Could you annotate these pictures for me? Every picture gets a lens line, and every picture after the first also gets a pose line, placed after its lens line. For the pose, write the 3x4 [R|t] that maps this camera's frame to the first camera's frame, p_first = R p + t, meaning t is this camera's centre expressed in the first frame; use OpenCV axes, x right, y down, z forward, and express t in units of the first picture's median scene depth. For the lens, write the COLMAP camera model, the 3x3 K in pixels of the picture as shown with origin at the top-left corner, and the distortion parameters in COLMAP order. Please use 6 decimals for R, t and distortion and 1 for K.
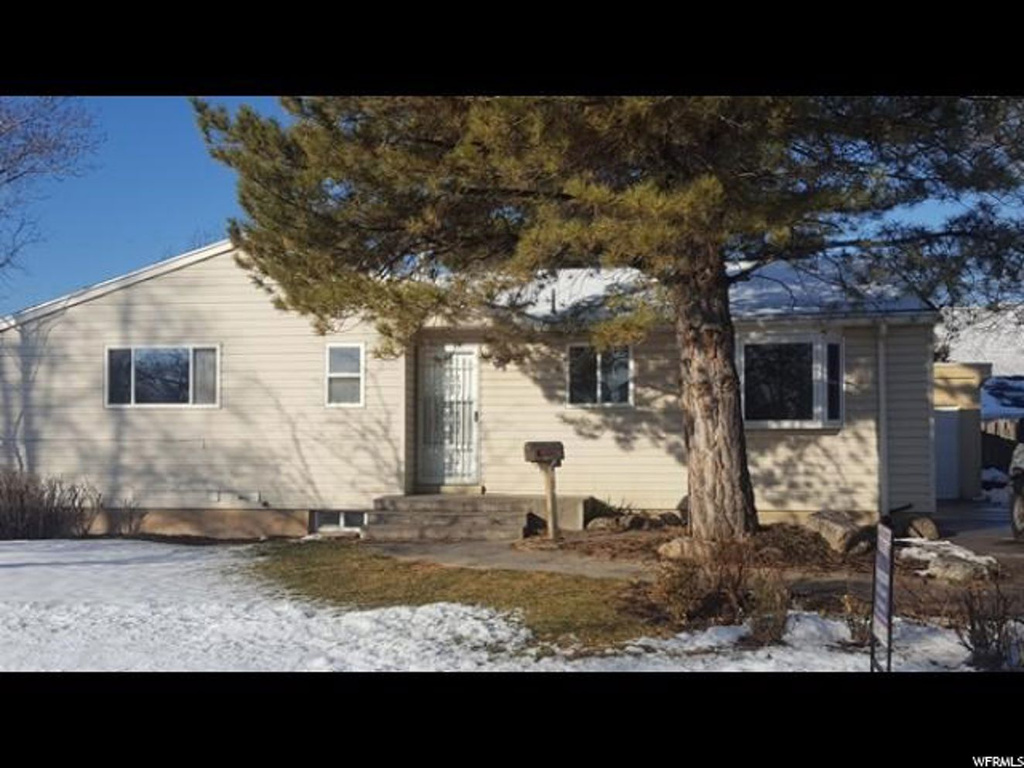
lens RADIAL K [[847.8, 0, 512.4], [0, 847.8, 386.0], [0, 0, 1]] dist [0.072884, -0.006462]
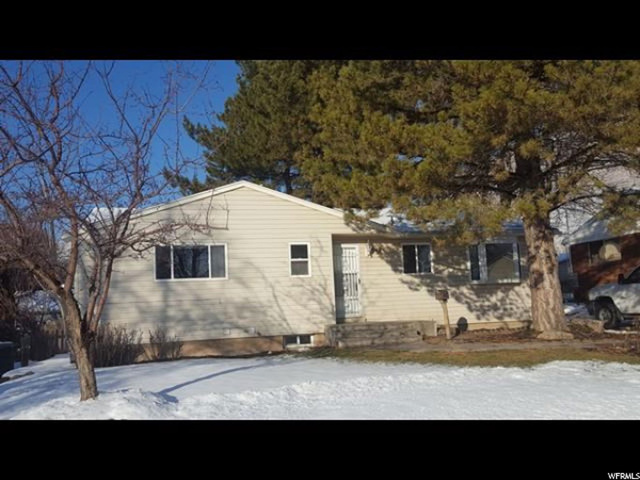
lens RADIAL K [[445.0, 0, 319.4], [0, 445.0, 239.5], [0, 0, 1]] dist [0.075280, 0.001031]
pose [[0.942277, 0.006924, 0.334763, -0.477028], [0.021478, 0.996478, -0.081063, 0.022372], [-0.334145, 0.083574, 0.938809, 0.078612]]
